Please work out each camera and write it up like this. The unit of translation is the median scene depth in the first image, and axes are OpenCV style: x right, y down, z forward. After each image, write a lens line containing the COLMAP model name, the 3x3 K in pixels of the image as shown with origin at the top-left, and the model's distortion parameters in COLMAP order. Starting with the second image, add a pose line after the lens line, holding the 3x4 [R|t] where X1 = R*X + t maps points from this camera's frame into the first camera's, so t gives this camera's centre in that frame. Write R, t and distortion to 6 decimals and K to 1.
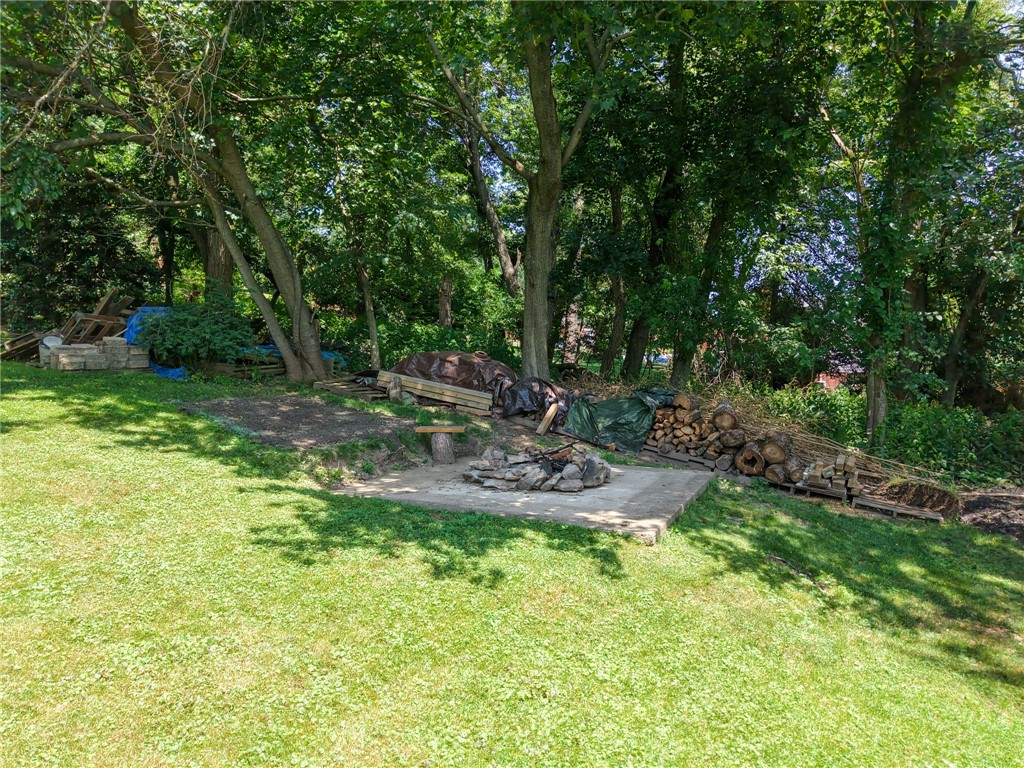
lens RADIAL K [[689.0, 0, 485.8], [0, 689.0, 392.8], [0, 0, 1]] dist [0.020478, -0.017446]
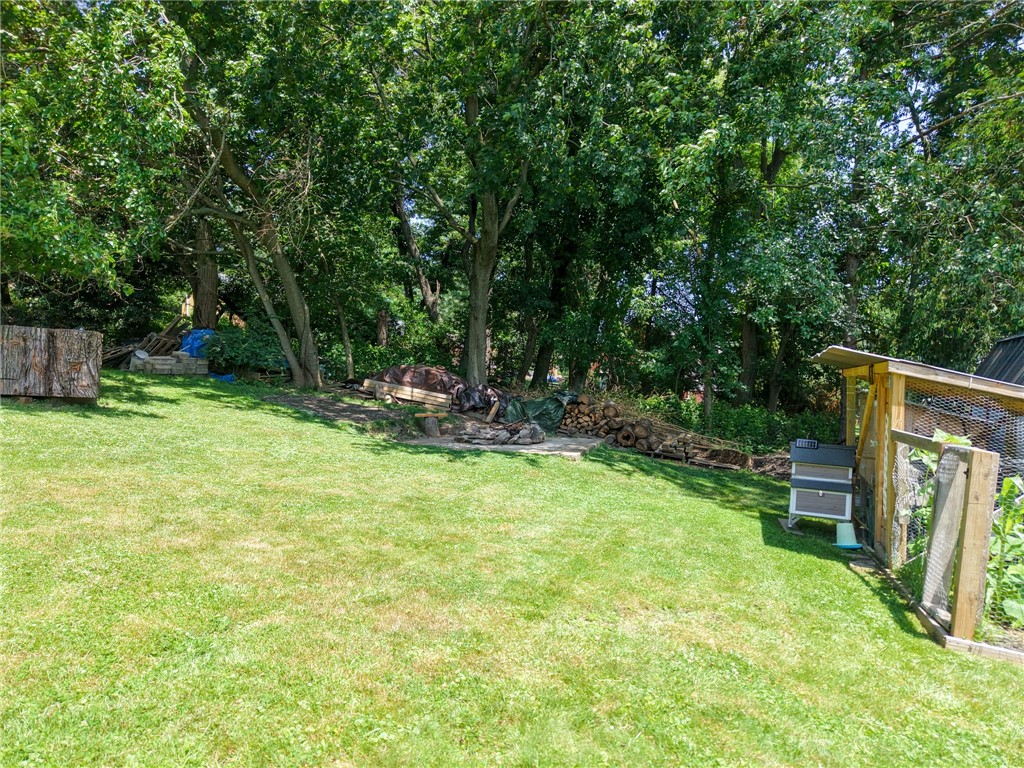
lens RADIAL K [[689.0, 0, 512.0], [0, 689.0, 384.1], [0, 0, 1]] dist [0.020478, -0.017446]
pose [[0.981450, 0.004334, 0.191668, -0.149296], [0.004186, 0.999022, -0.044028, 0.043628], [-0.191671, 0.044014, 0.980472, -0.425829]]
